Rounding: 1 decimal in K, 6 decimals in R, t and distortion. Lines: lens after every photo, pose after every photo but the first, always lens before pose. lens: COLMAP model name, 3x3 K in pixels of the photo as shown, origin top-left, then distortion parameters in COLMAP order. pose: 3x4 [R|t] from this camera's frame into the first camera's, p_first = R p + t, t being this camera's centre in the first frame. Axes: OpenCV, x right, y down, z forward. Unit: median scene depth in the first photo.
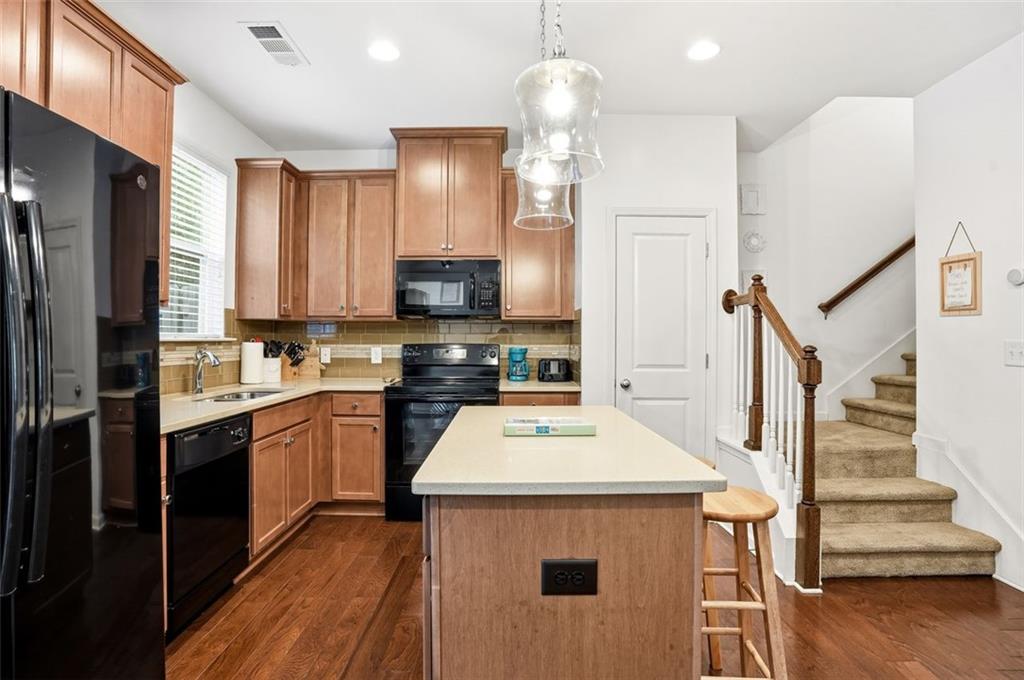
lens RADIAL K [[513.6, 0, 509.8], [0, 513.6, 336.1], [0, 0, 1]] dist [-0.074728, 0.034204]
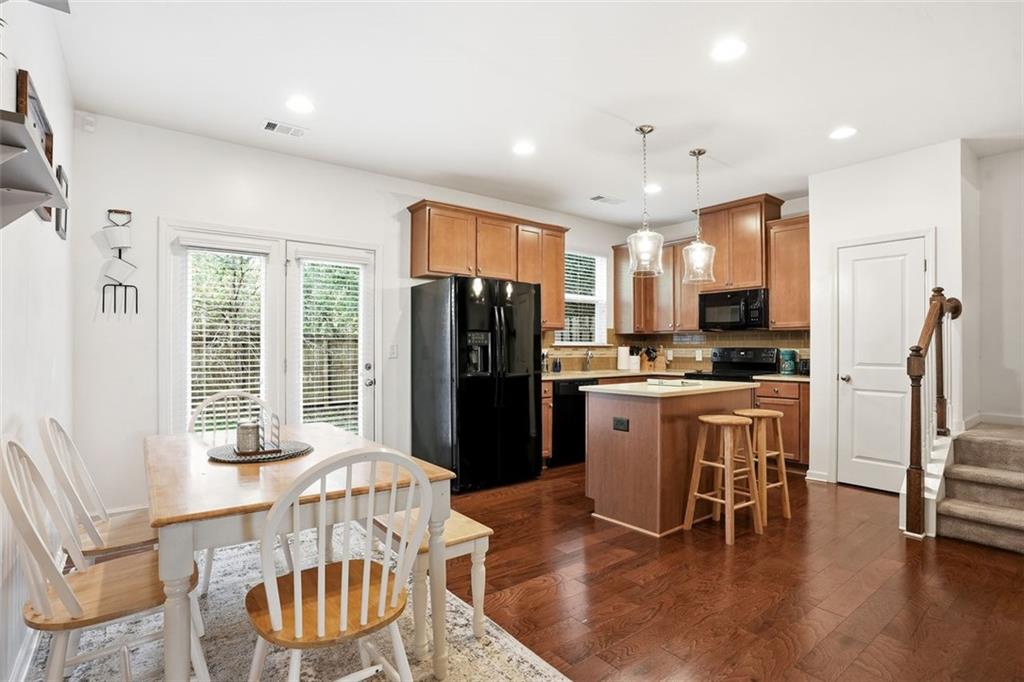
lens RADIAL K [[513.6, 0, 509.8], [0, 513.6, 337.1], [0, 0, 1]] dist [-0.074728, 0.034204]
pose [[0.614195, -0.018521, -0.788937, 0.703615], [0.005296, 0.999799, -0.019348, 0.011256], [0.789136, 0.007705, 0.614170, -0.449251]]
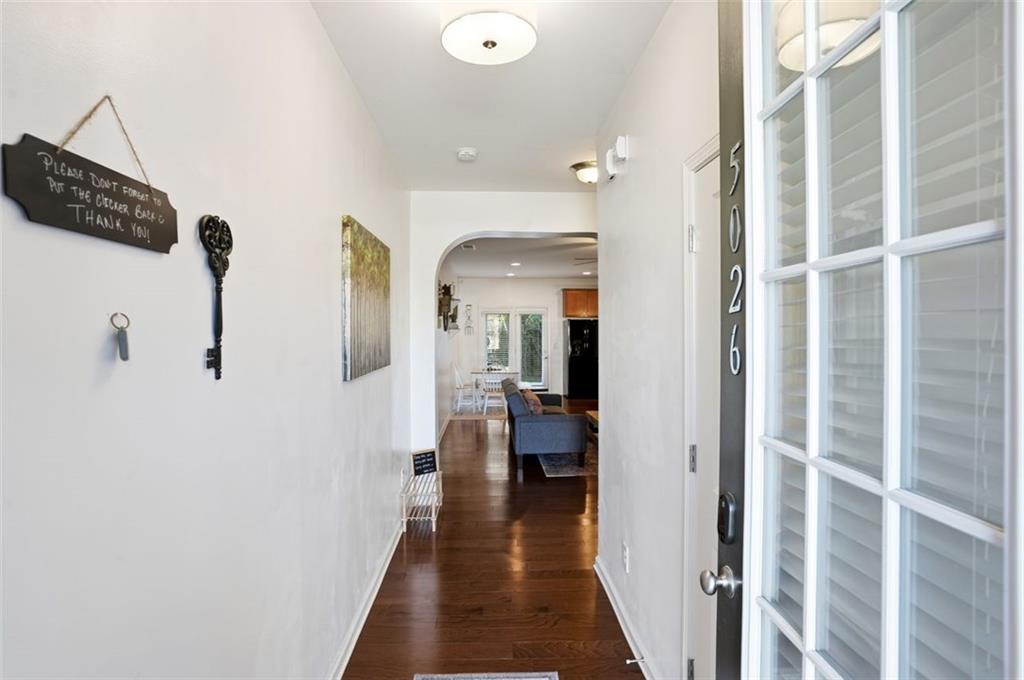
lens RADIAL K [[513.6, 0, 509.8], [0, 513.6, 336.1], [0, 0, 1]] dist [-0.074728, 0.034204]
pose [[0.057162, 0.001475, -0.998364, 2.999419], [0.006040, 0.999980, 0.001823, -0.056595], [0.998347, -0.006135, 0.057152, -0.378051]]
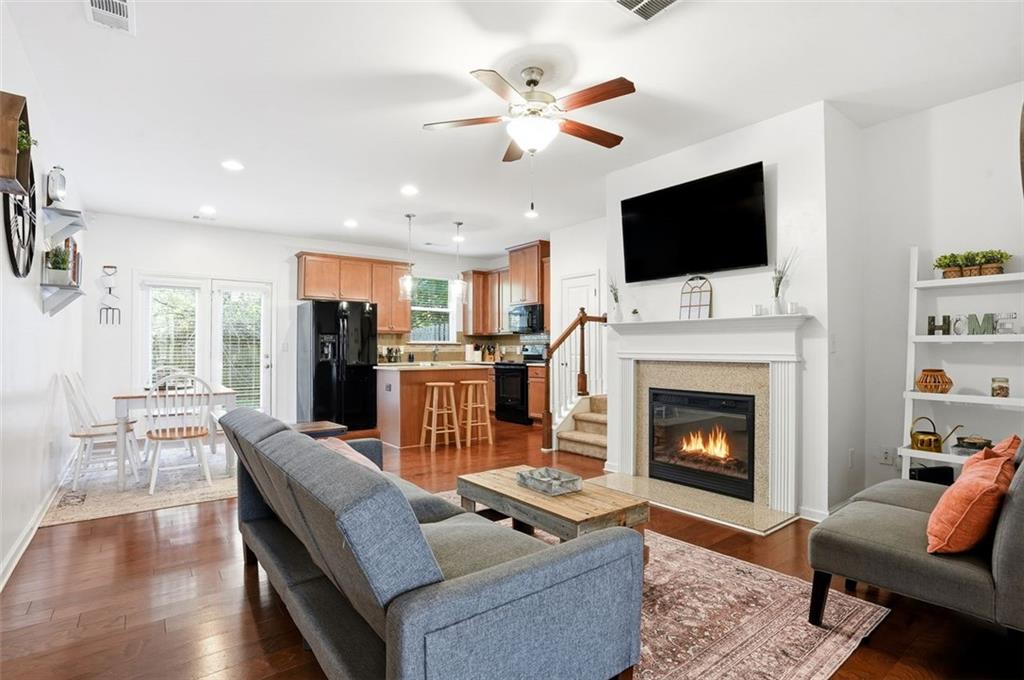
lens RADIAL K [[513.6, 0, 509.8], [0, 513.6, 336.1], [0, 0, 1]] dist [-0.074728, 0.034204]
pose [[0.606130, -0.022153, -0.795057, 1.699308], [0.006737, 0.999719, -0.022720, 0.031368], [0.795337, 0.008415, 0.606109, -0.393609]]
